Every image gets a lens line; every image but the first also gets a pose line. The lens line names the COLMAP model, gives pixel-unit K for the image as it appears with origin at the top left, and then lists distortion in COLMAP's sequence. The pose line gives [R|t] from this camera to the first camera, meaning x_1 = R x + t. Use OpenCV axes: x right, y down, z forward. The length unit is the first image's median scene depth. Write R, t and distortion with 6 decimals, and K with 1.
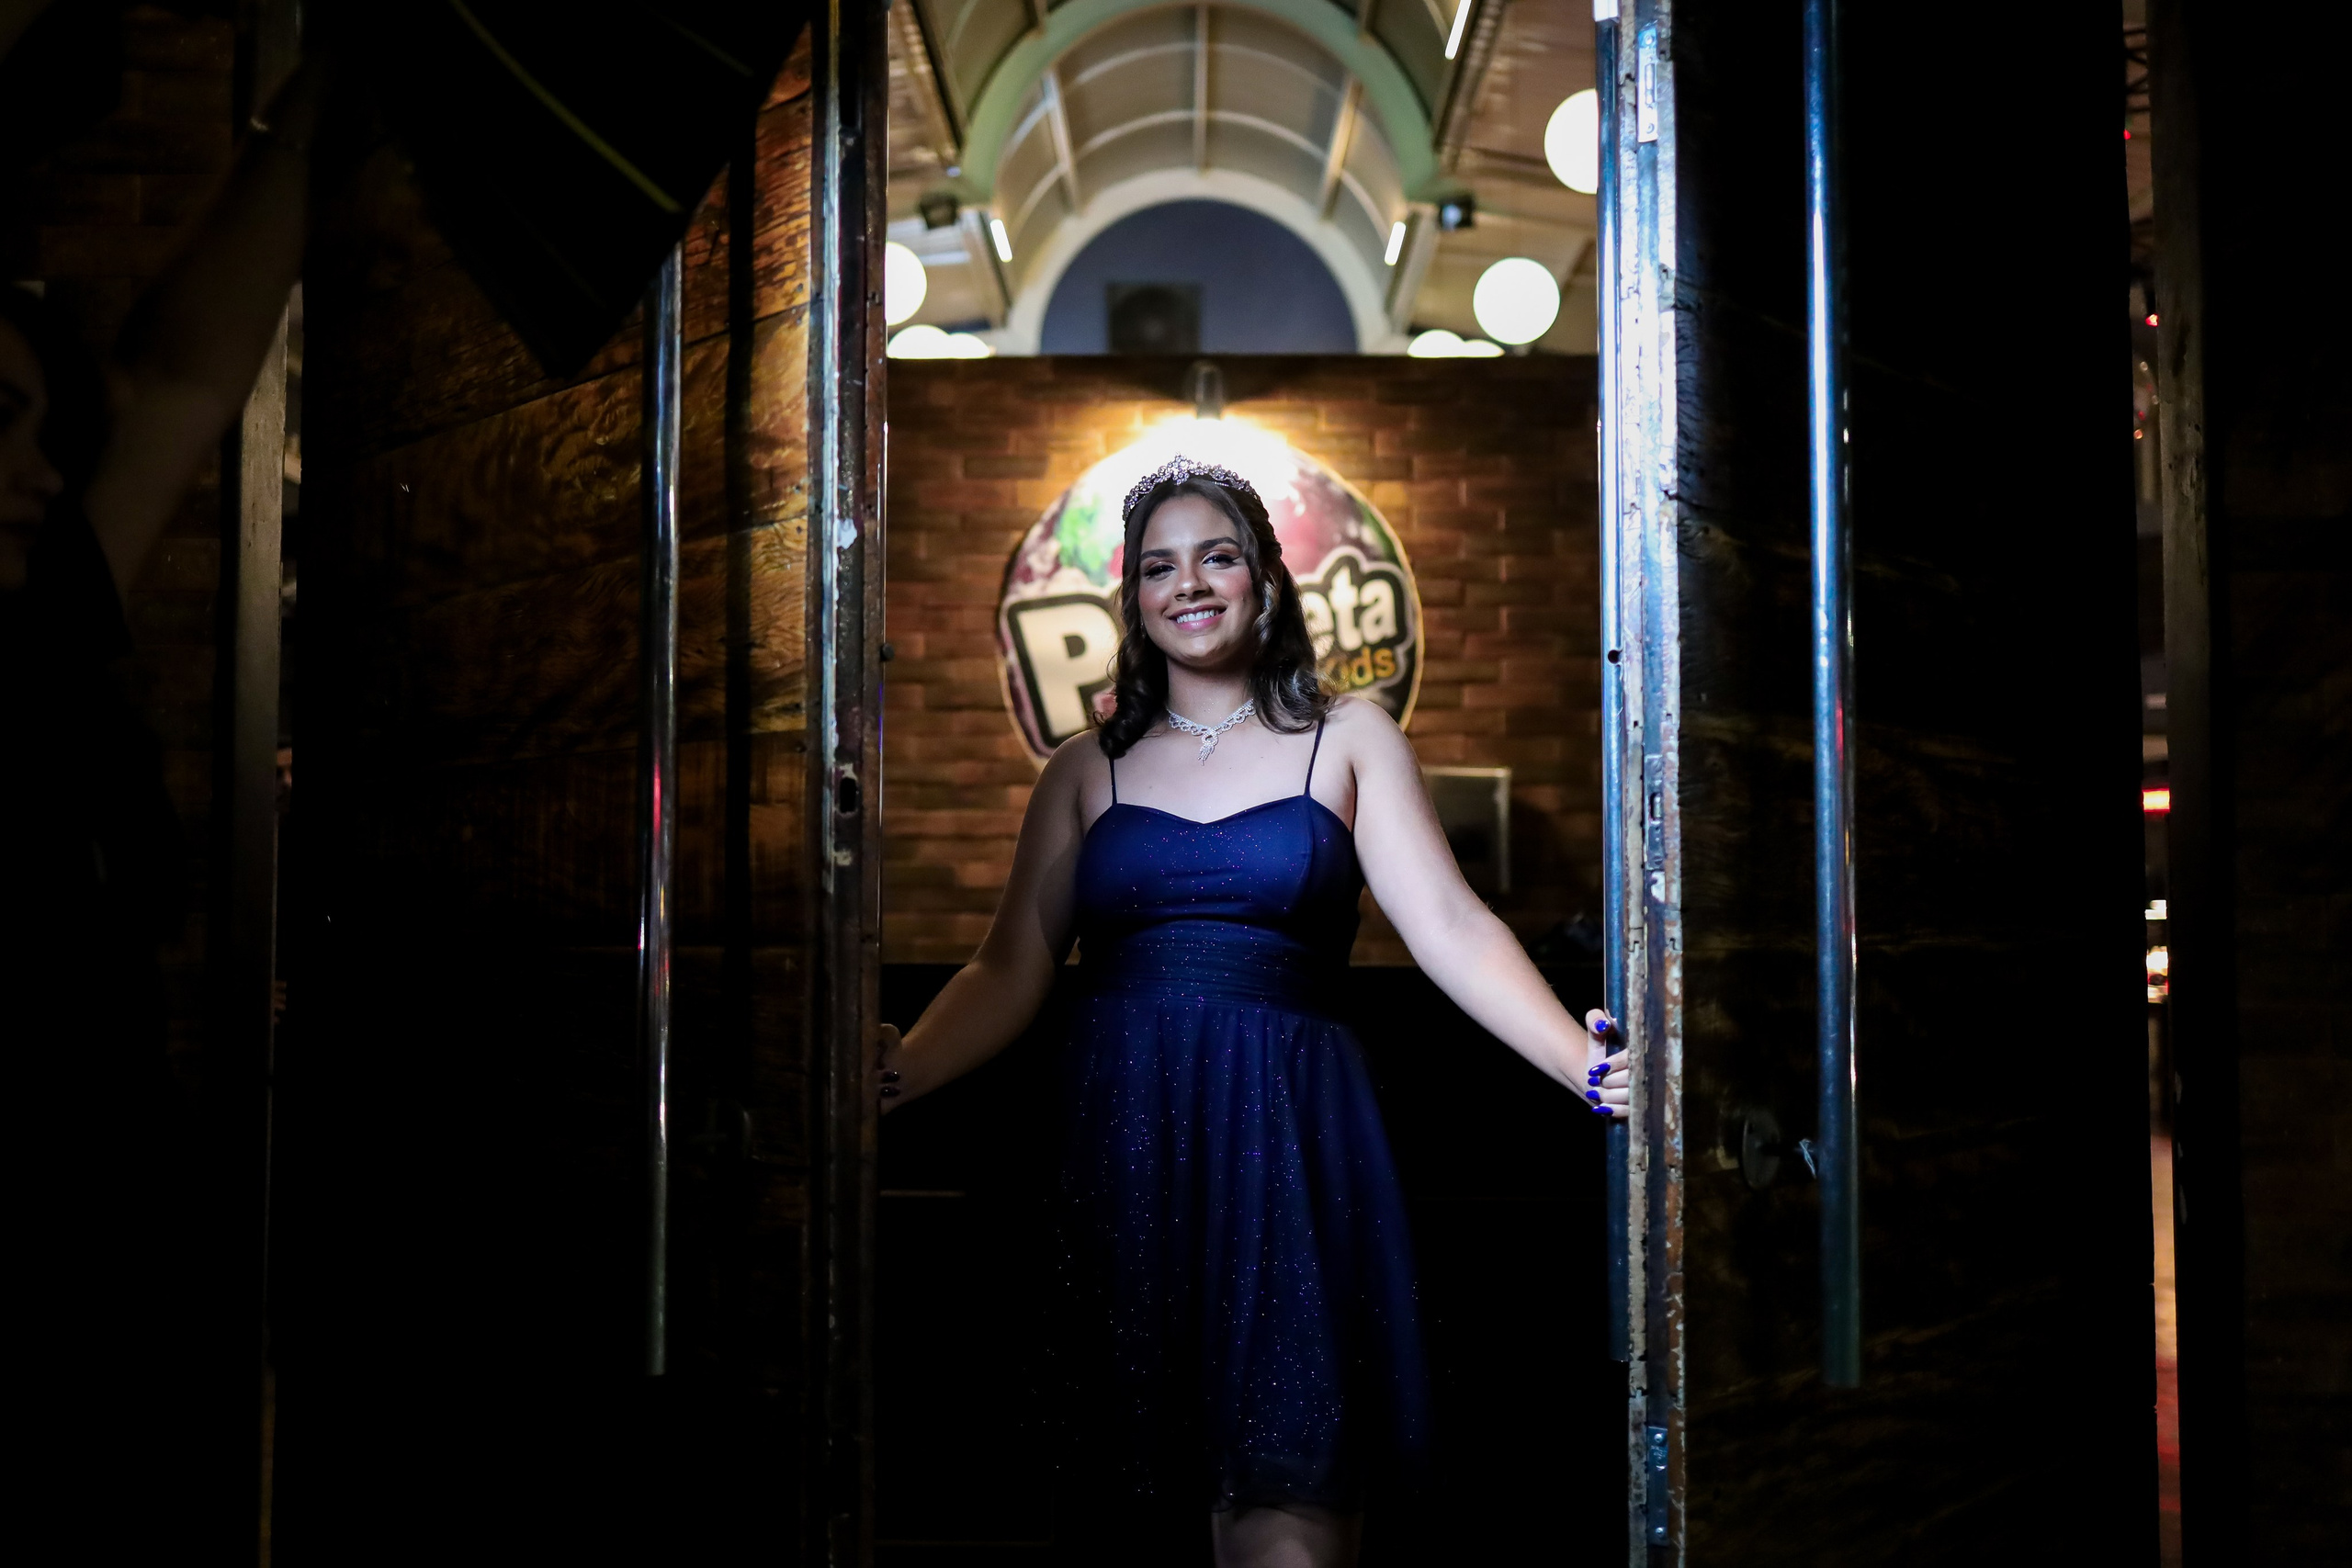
lens RADIAL K [[2364.7, 0, 1176.0], [0, 2364.7, 784.0], [0, 0, 1]] dist [-0.021127, 0.003172]
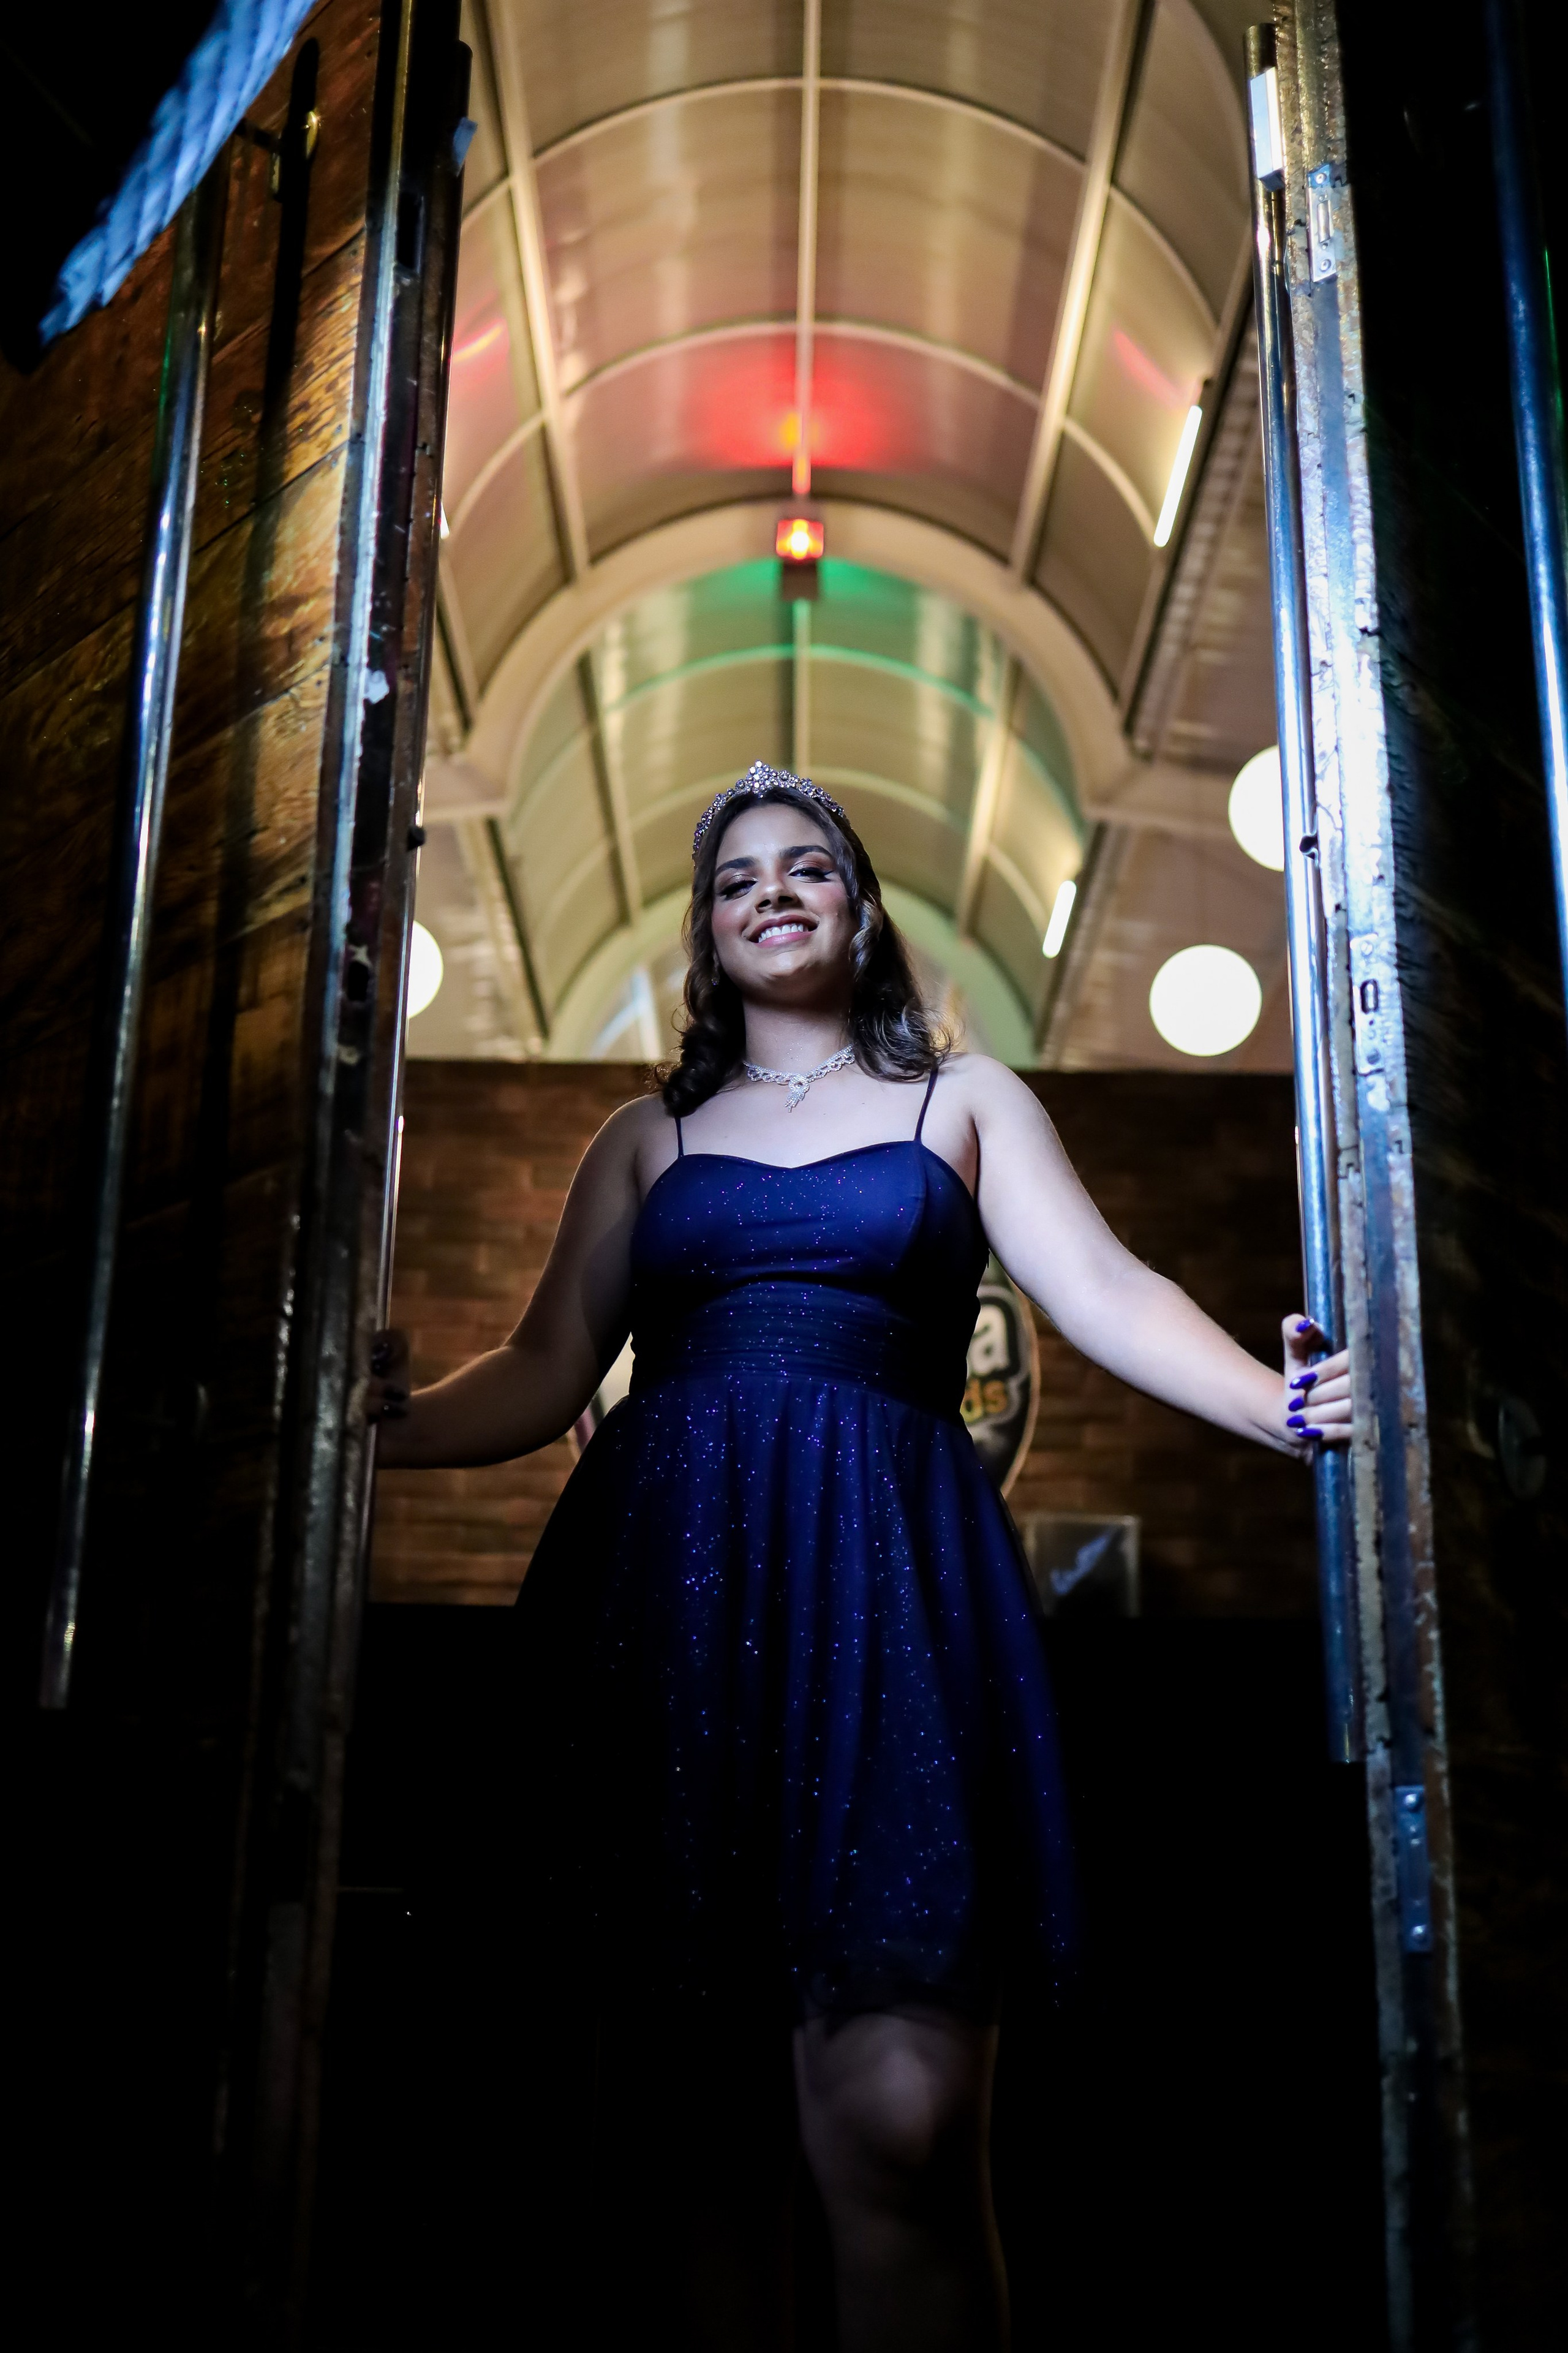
lens RADIAL K [[2478.7, 0, 760.2], [0, 2478.7, 1175.1], [0, 0, 1]] dist [0.011102, -0.127165]
pose [[0.999815, 0.019037, -0.002673, 0.001244], [-0.019094, 0.967318, -0.252847, 0.275336], [-0.002228, 0.252852, 0.967503, 0.199270]]
